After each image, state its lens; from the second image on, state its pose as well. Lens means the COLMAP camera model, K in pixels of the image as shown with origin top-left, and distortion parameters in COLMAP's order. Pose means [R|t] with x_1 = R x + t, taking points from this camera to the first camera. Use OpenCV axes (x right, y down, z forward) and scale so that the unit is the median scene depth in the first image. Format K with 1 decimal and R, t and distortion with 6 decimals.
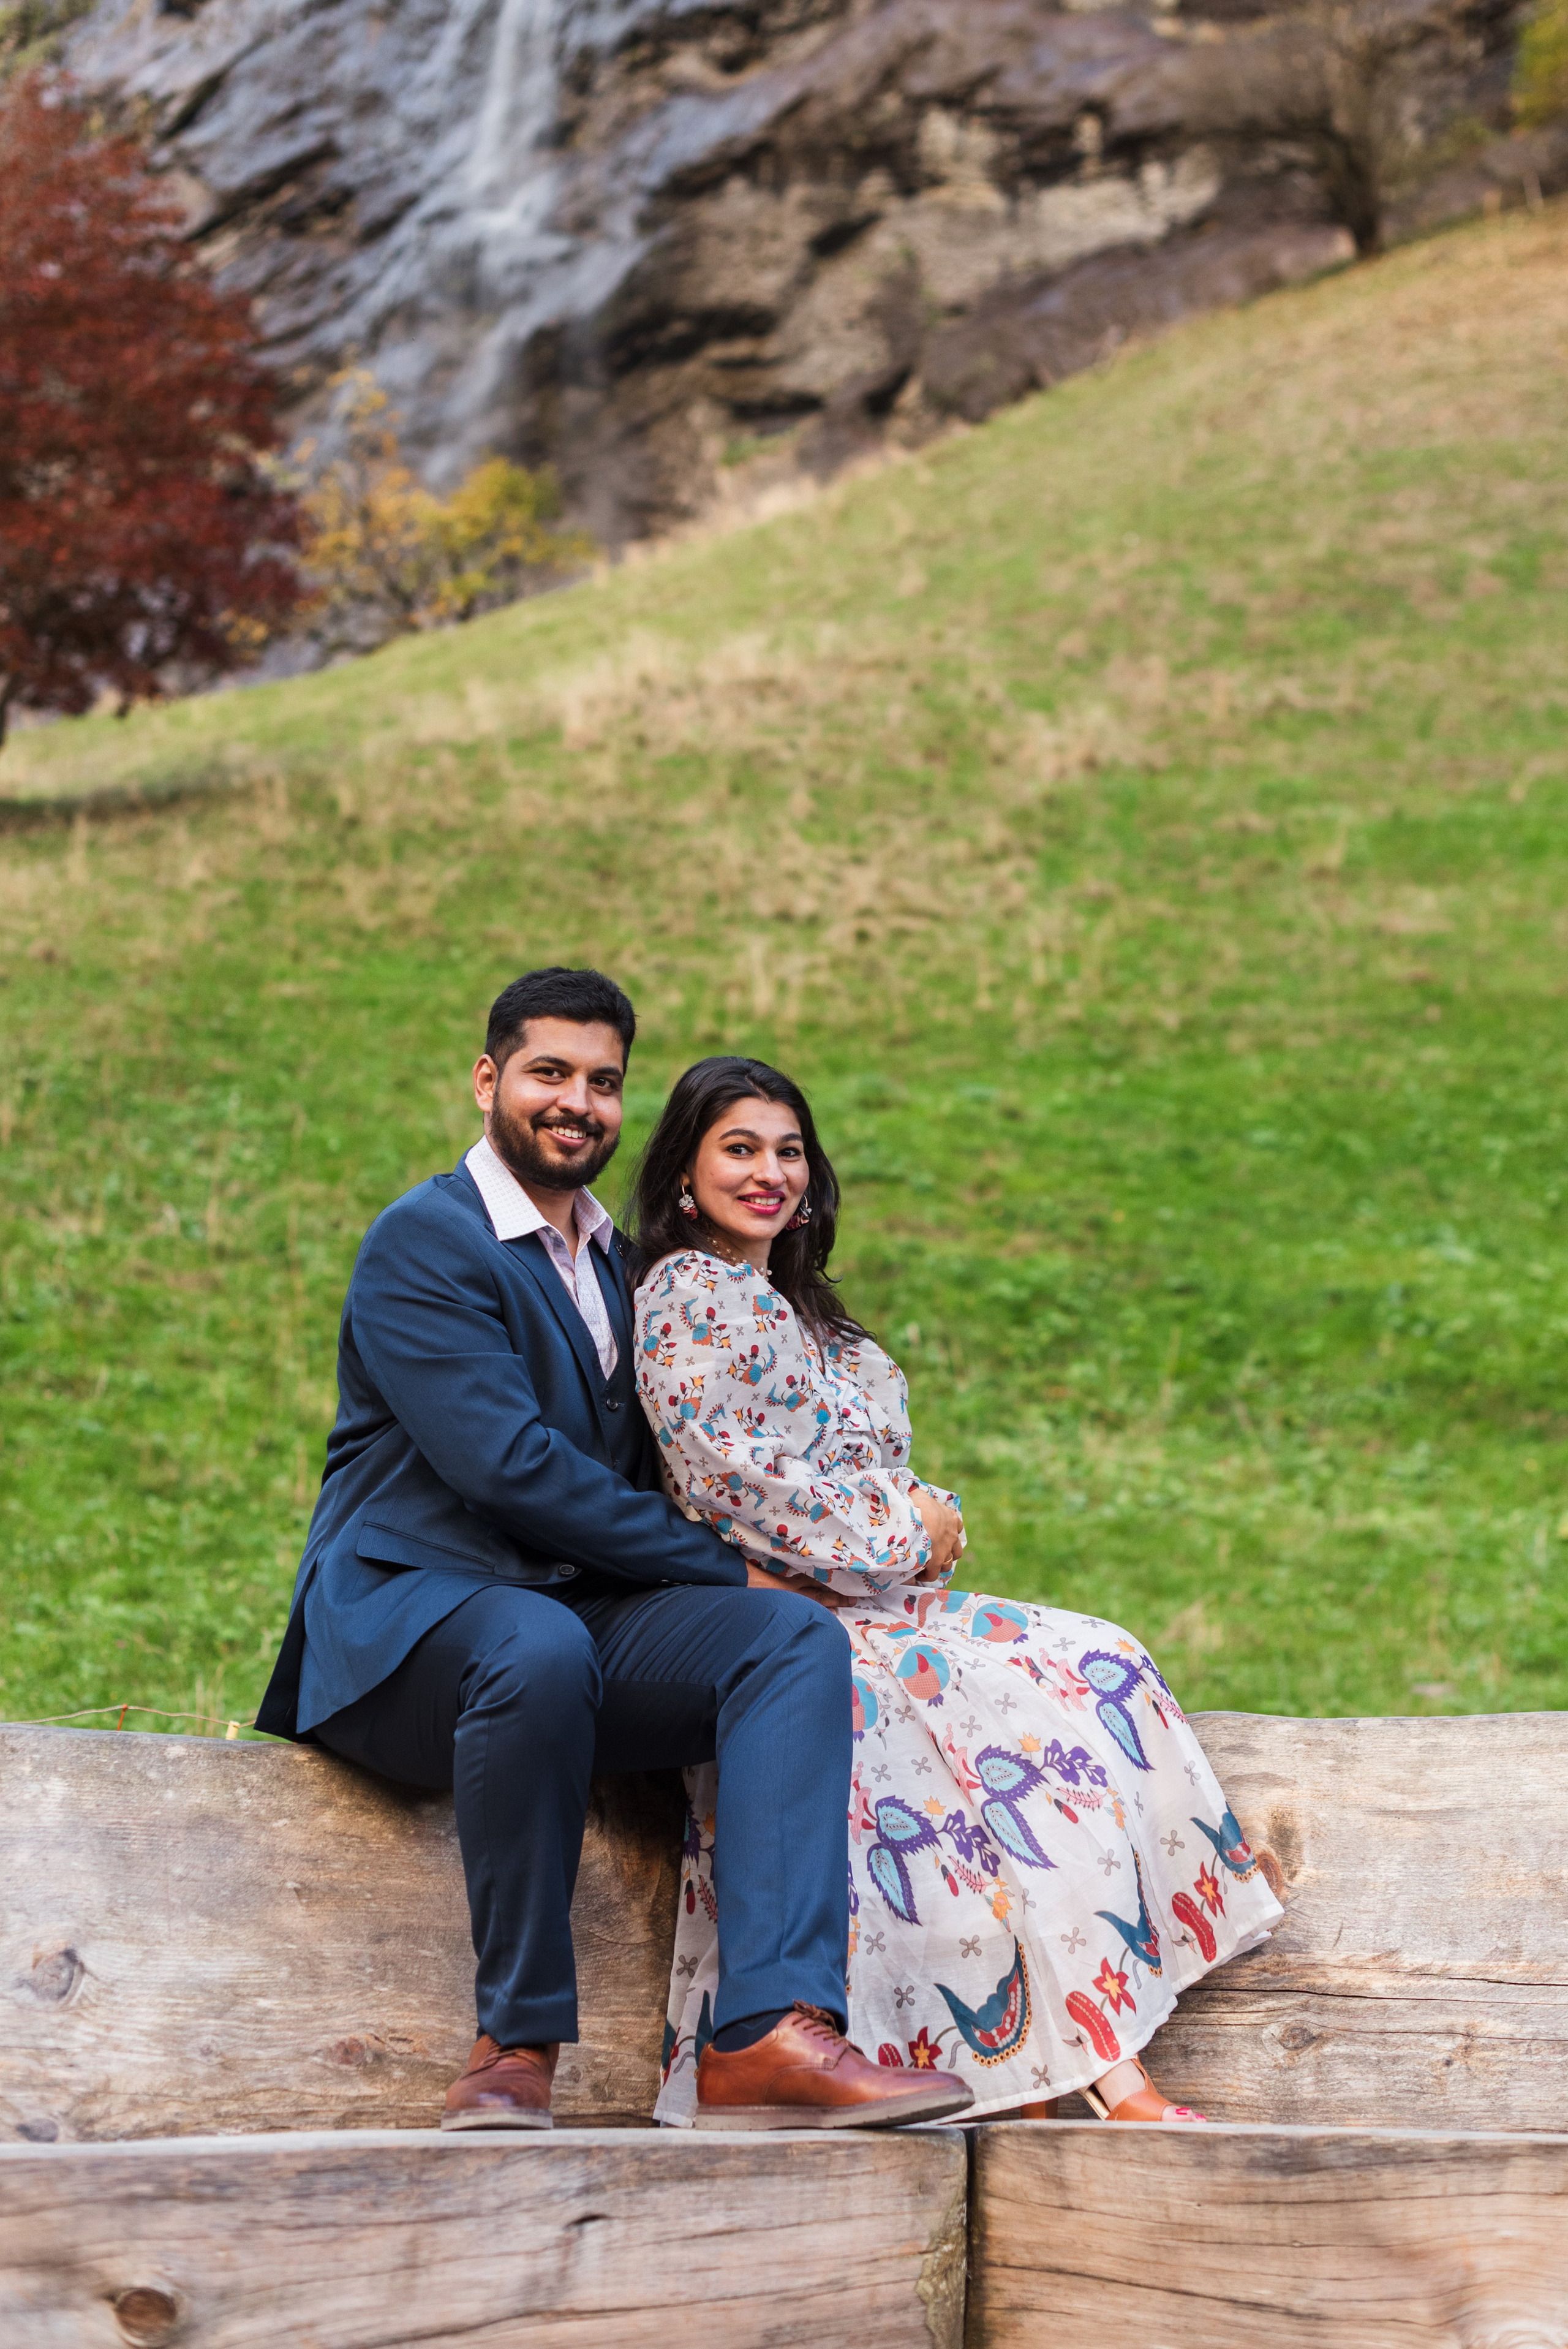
lens RADIAL K [[3736.6, 0, 823.4], [0, 3736.6, 1116.1], [0, 0, 1]] dist [-0.135304, 0.036786]
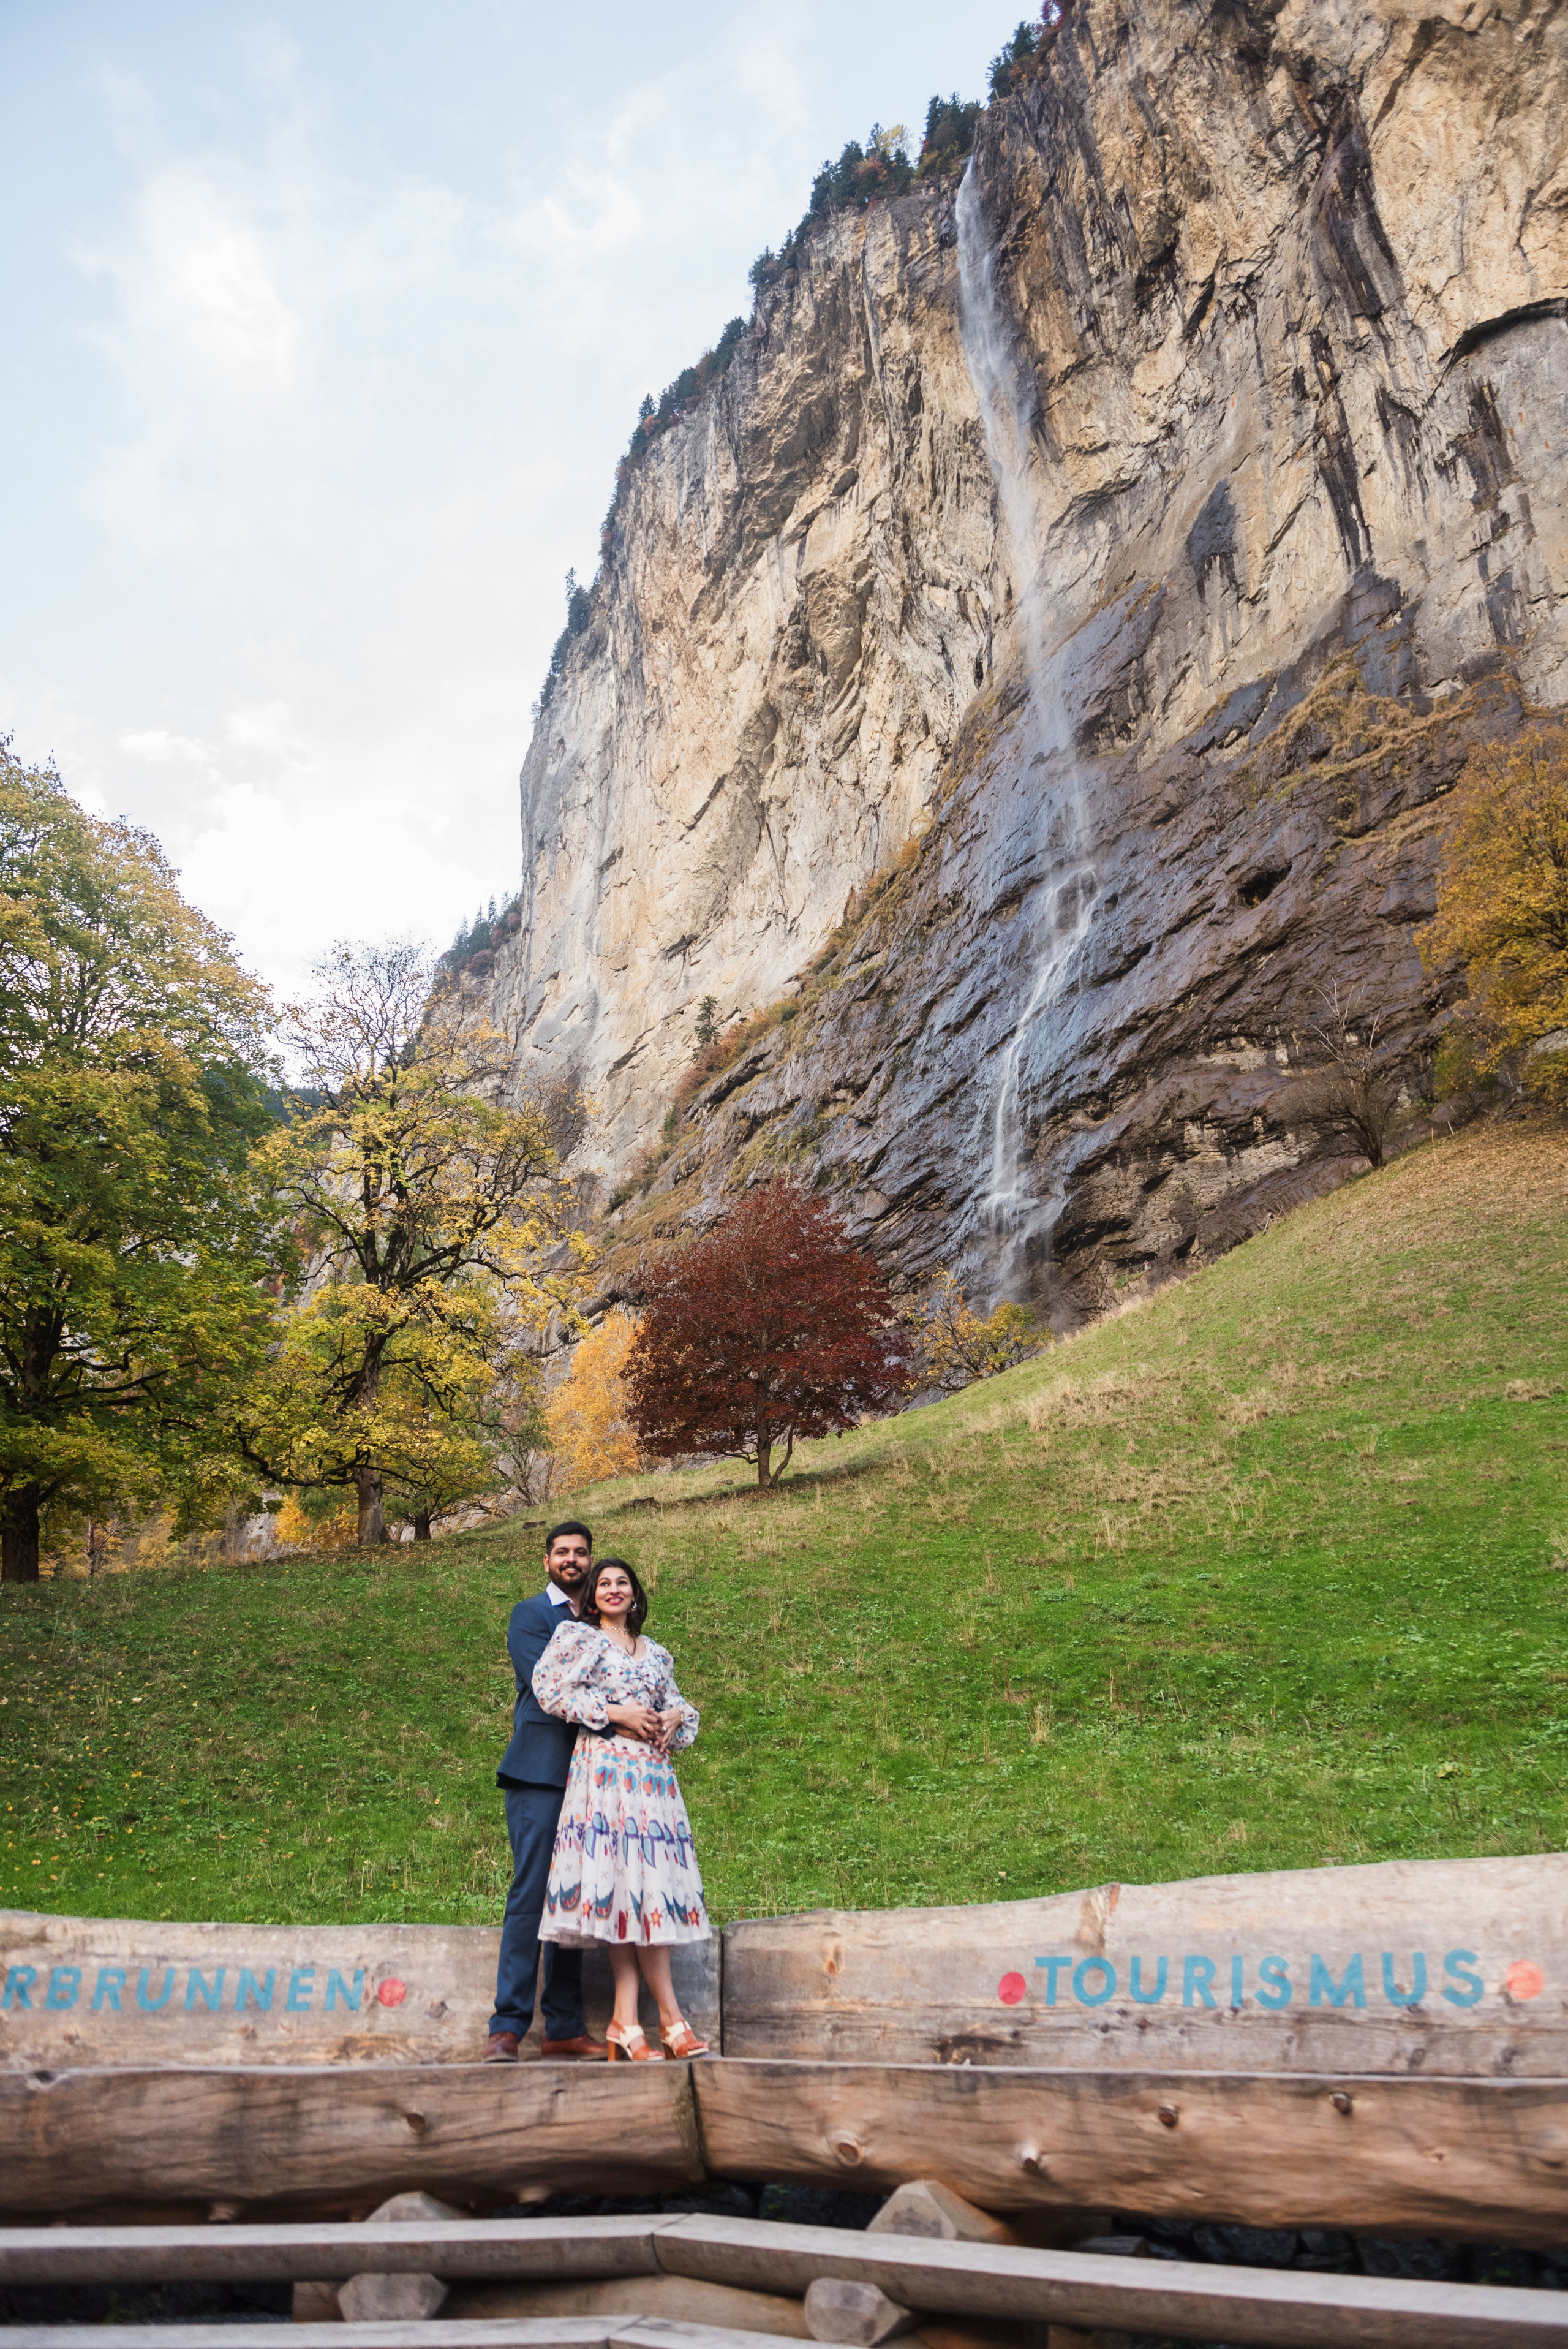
lens RADIAL K [[1629.8, 0, 756.6], [0, 1629.8, 1183.9], [0, 0, 1]] dist [-0.049171, -0.003605]
pose [[0.961170, -0.135615, -0.240336, 0.031432], [0.073253, 0.965056, -0.251597, -0.005512], [0.266058, 0.224222, 0.937517, -0.024448]]
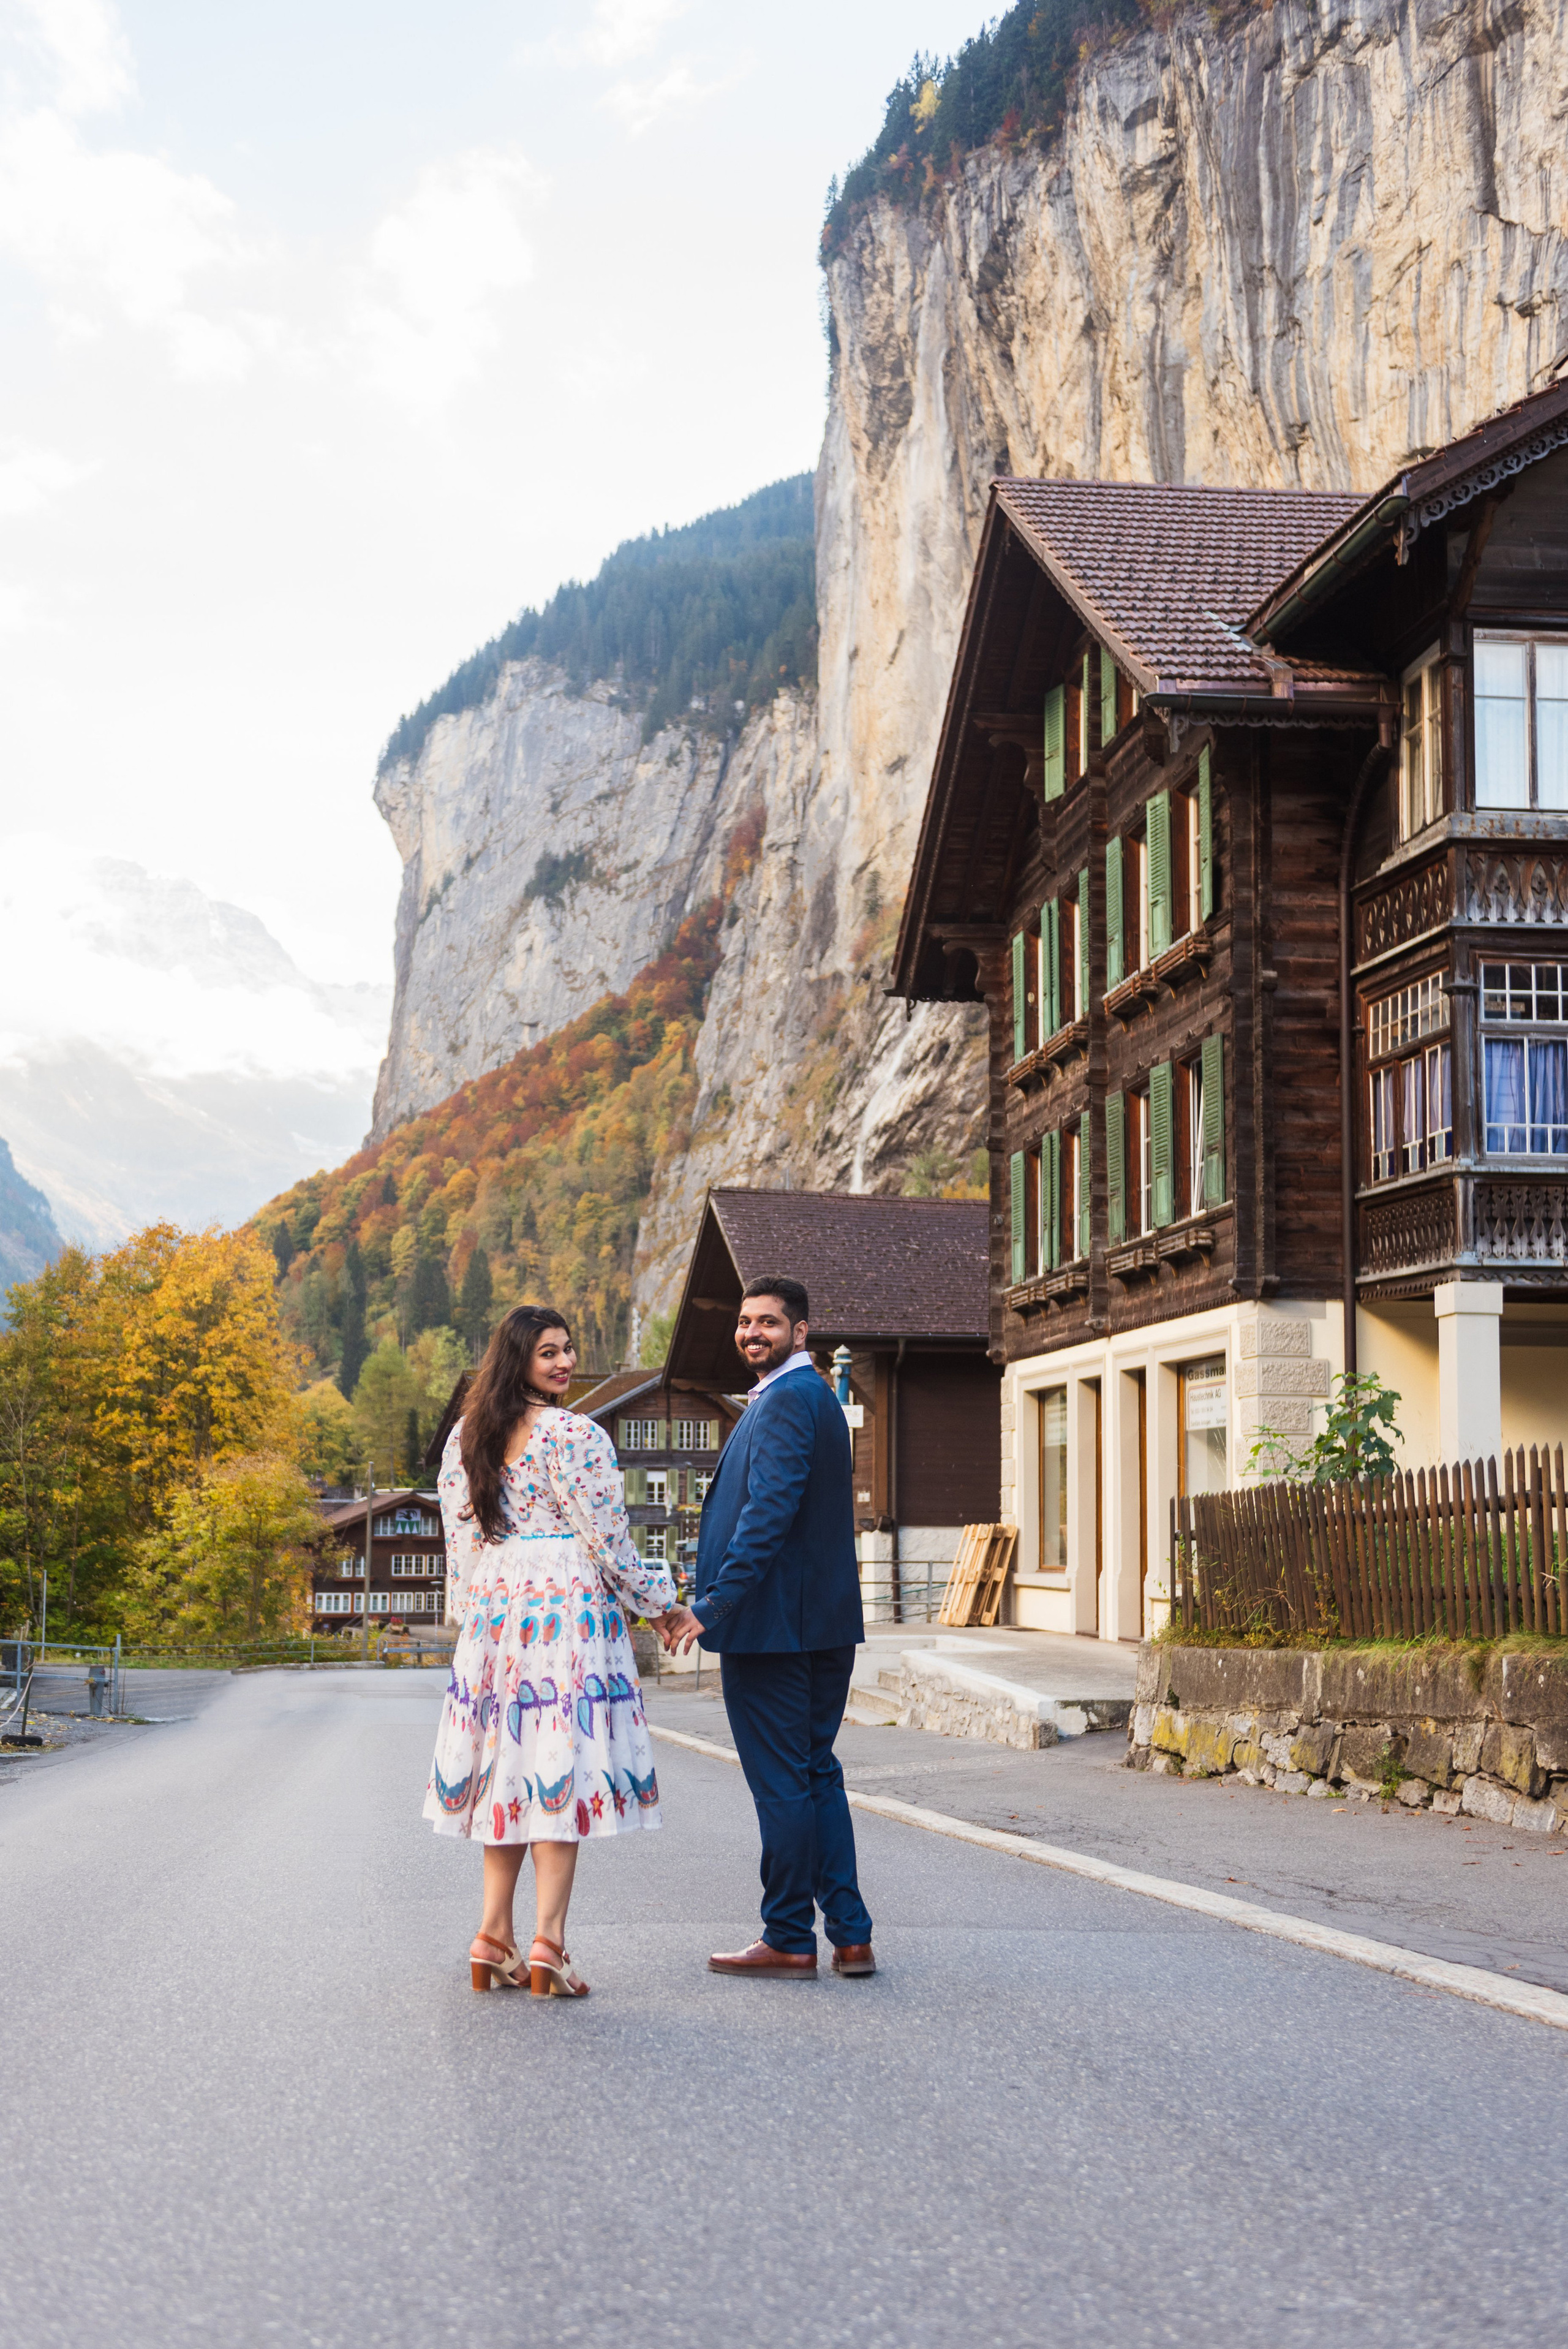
lens RADIAL K [[2561.1, 0, 771.6], [0, 2561.1, 1255.7], [0, 0, 1]] dist [0.063696, 0.007026]
pose [[0.789452, -0.060476, -0.610825, 7.257154], [0.107742, 0.993337, 0.040902, -1.367322], [0.604282, -0.098102, 0.790708, -6.031380]]
